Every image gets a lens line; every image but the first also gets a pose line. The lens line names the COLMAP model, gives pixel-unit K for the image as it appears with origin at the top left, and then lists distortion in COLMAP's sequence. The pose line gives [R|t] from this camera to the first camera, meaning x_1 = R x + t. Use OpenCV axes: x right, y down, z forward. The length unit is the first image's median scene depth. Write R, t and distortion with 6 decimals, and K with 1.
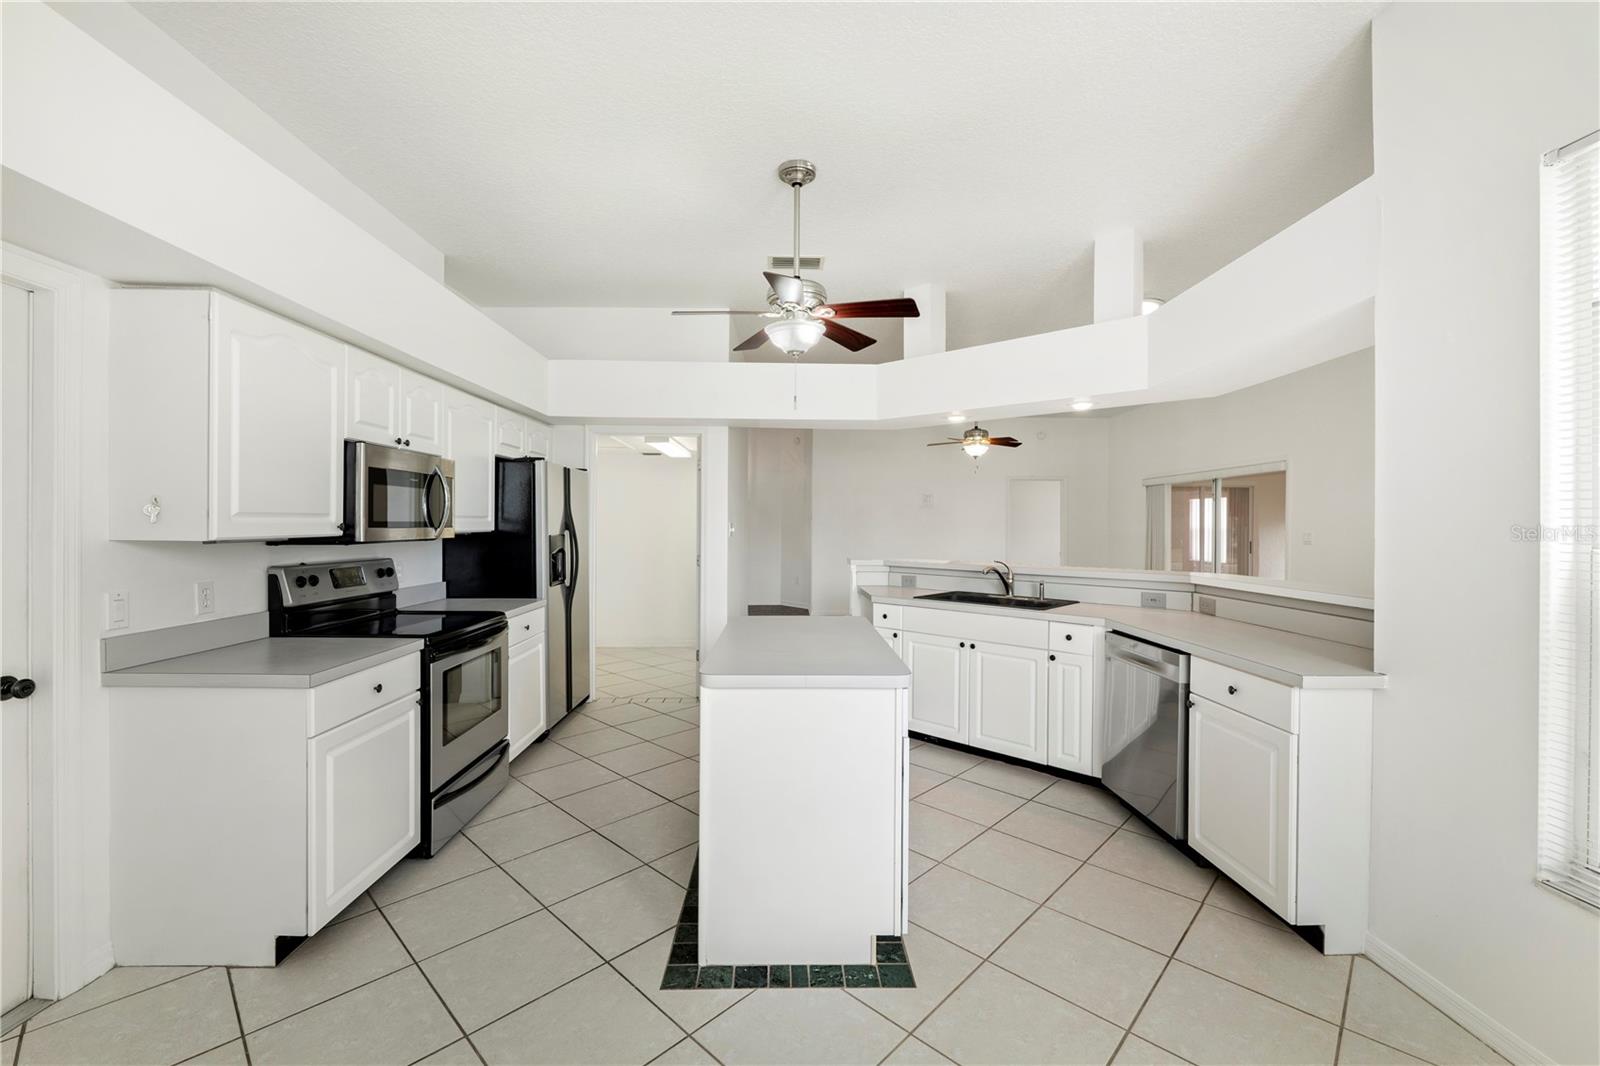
lens RADIAL K [[655.8, 0, 788.4], [0, 655.8, 528.1], [0, 0, 1]] dist [-0.009141, 0.000059]
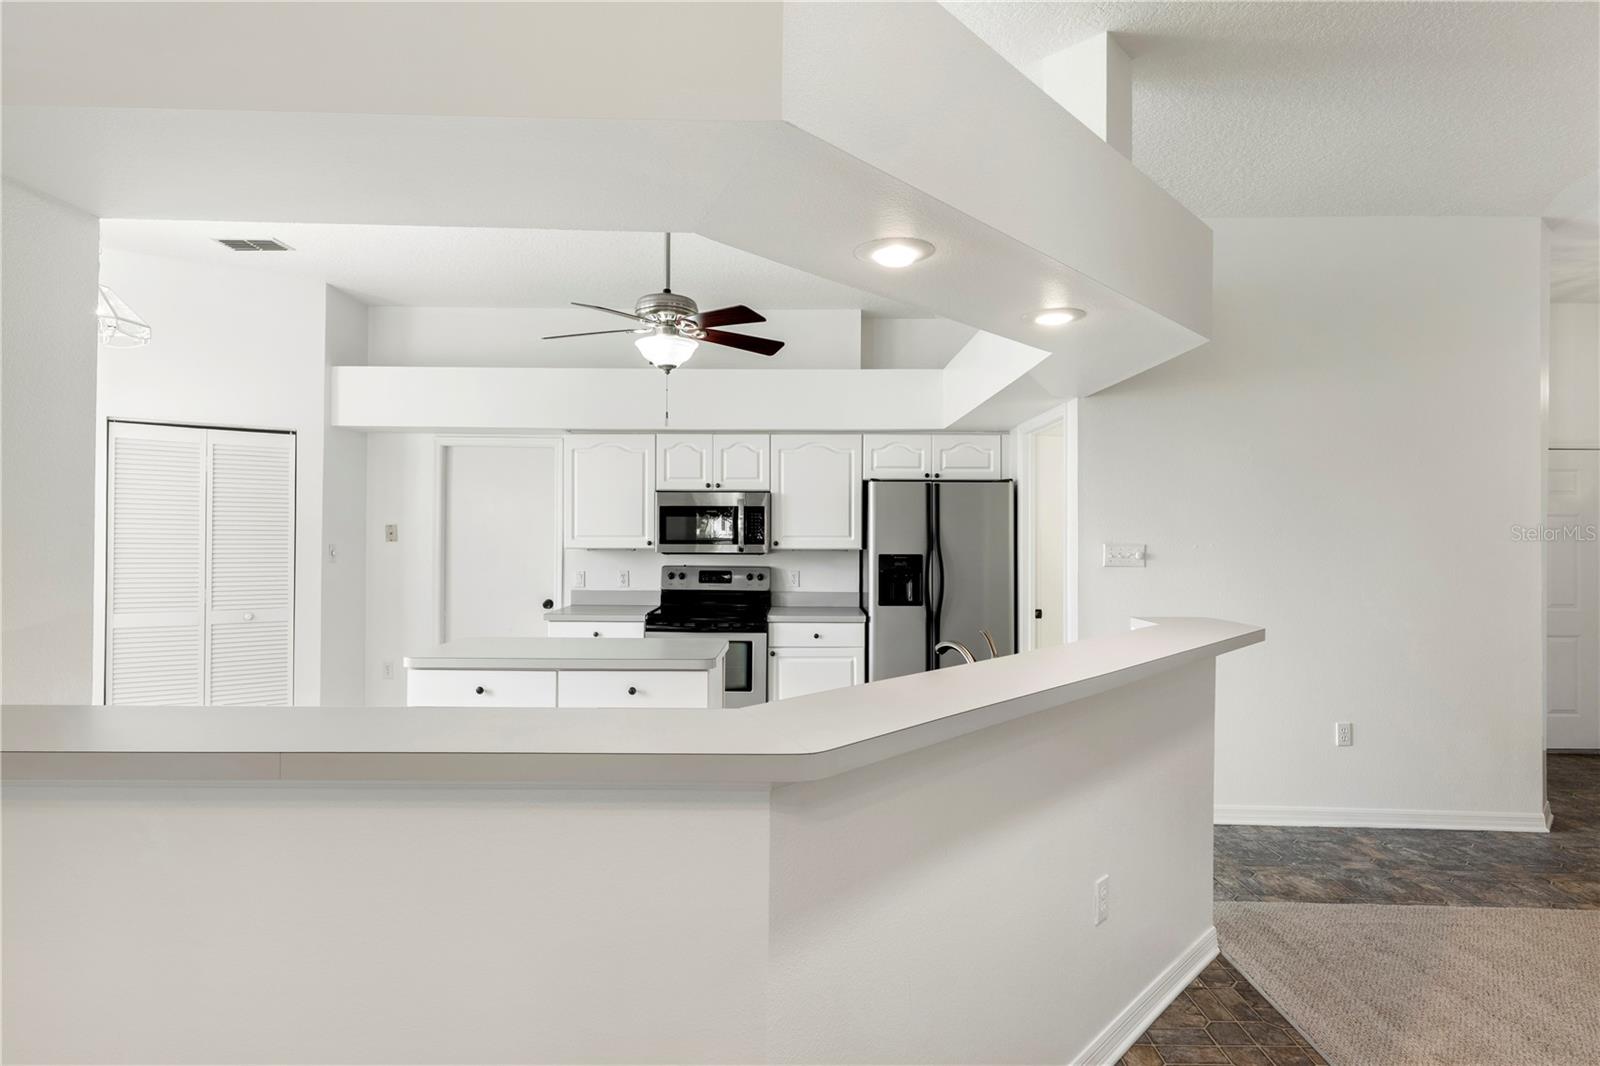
lens RADIAL K [[809.0, 0, 791.4], [0, 809.0, 527.6], [0, 0, 1]] dist [0.001644, -0.001447]
pose [[-0.013066, -0.014243, -0.999813, 1.050313], [-0.013434, 0.999811, -0.014068, -0.013021], [0.999824, 0.013248, -0.013255, 1.047122]]
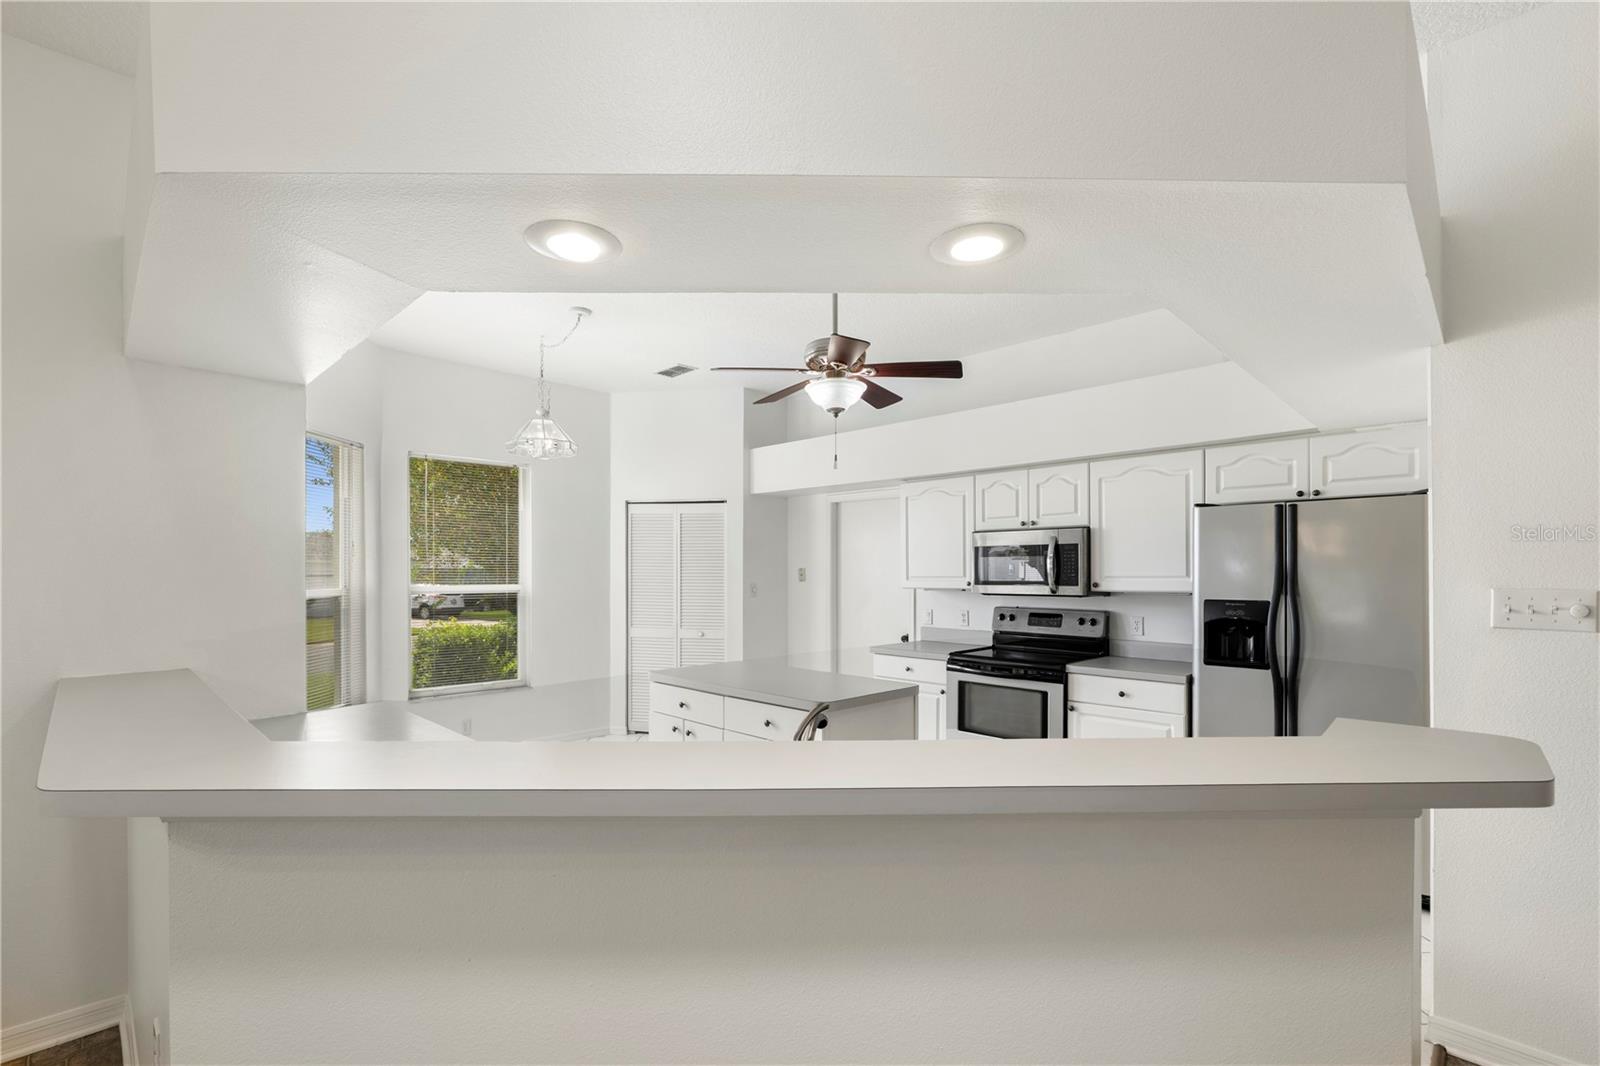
lens RADIAL K [[707.1, 0, 795.0], [0, 707.1, 573.3], [0, 0, 1]] dist [-0.000825, 0.000268]
pose [[-0.709142, -0.006788, -0.705033, 0.703746], [-0.010462, 0.999945, 0.000896, -0.019399], [0.704988, 0.008011, -0.709174, 1.492987]]
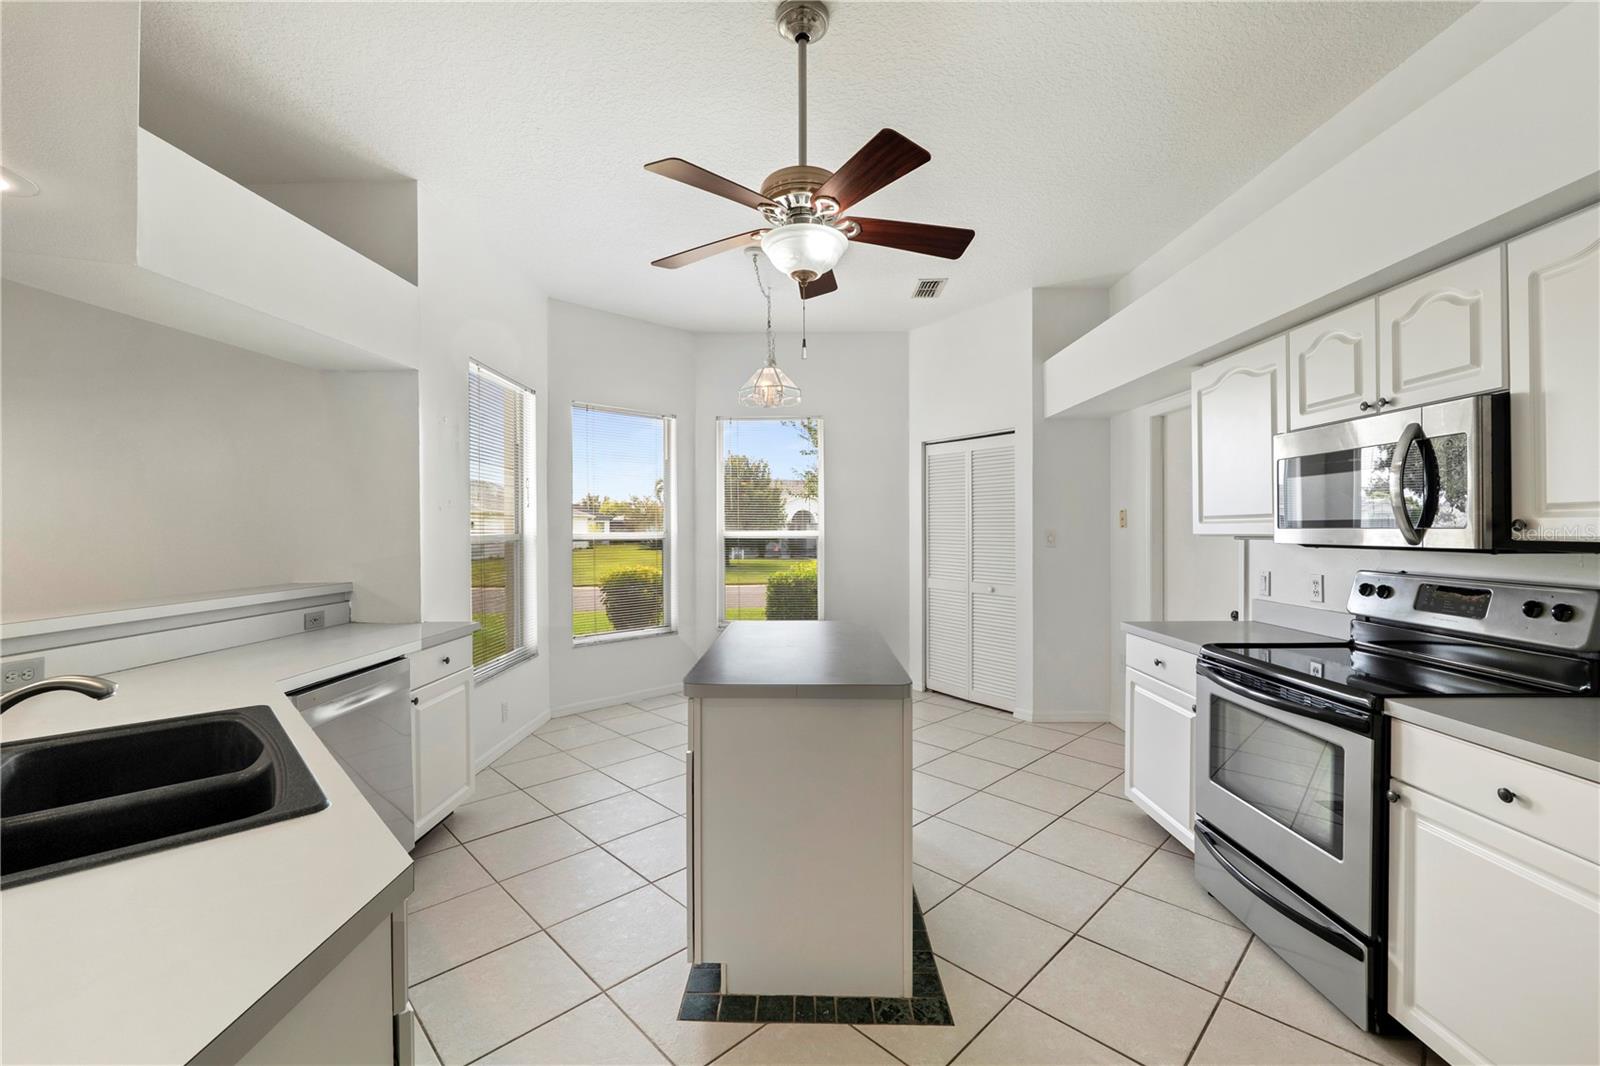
lens RADIAL K [[655.8, 0, 803.4], [0, 655.8, 529.7], [0, 0, 1]] dist [-0.009141, 0.000059]
pose [[-0.999958, -0.004250, 0.008143, 0.005247], [-0.004168, 0.999941, 0.010070, -0.003013], [-0.008185, 0.010036, -0.999916, 1.477372]]
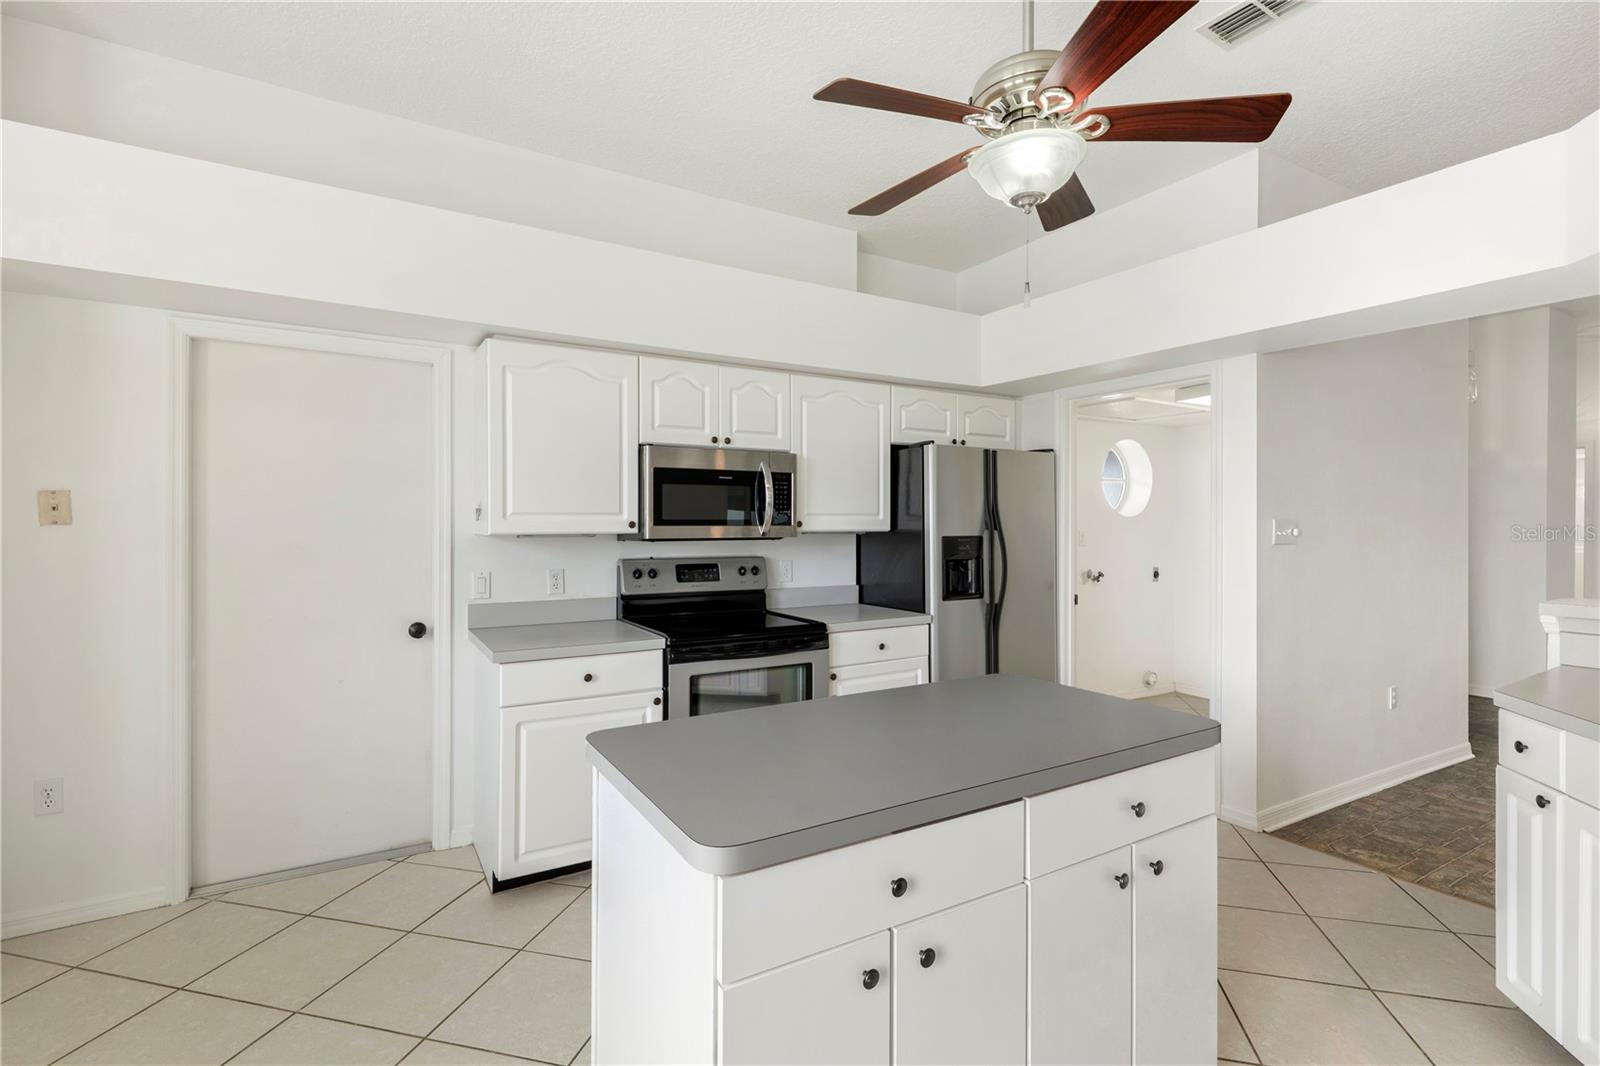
lens RADIAL K [[725.6, 0, 788.8], [0, 725.6, 521.2], [0, 0, 1]] dist [-0.003494, 0.001197]
pose [[0.506005, -0.007460, -0.862498, 0.365014], [-0.005334, 0.999916, -0.011778, 0.004031], [0.862514, 0.010560, 0.505923, 0.462611]]
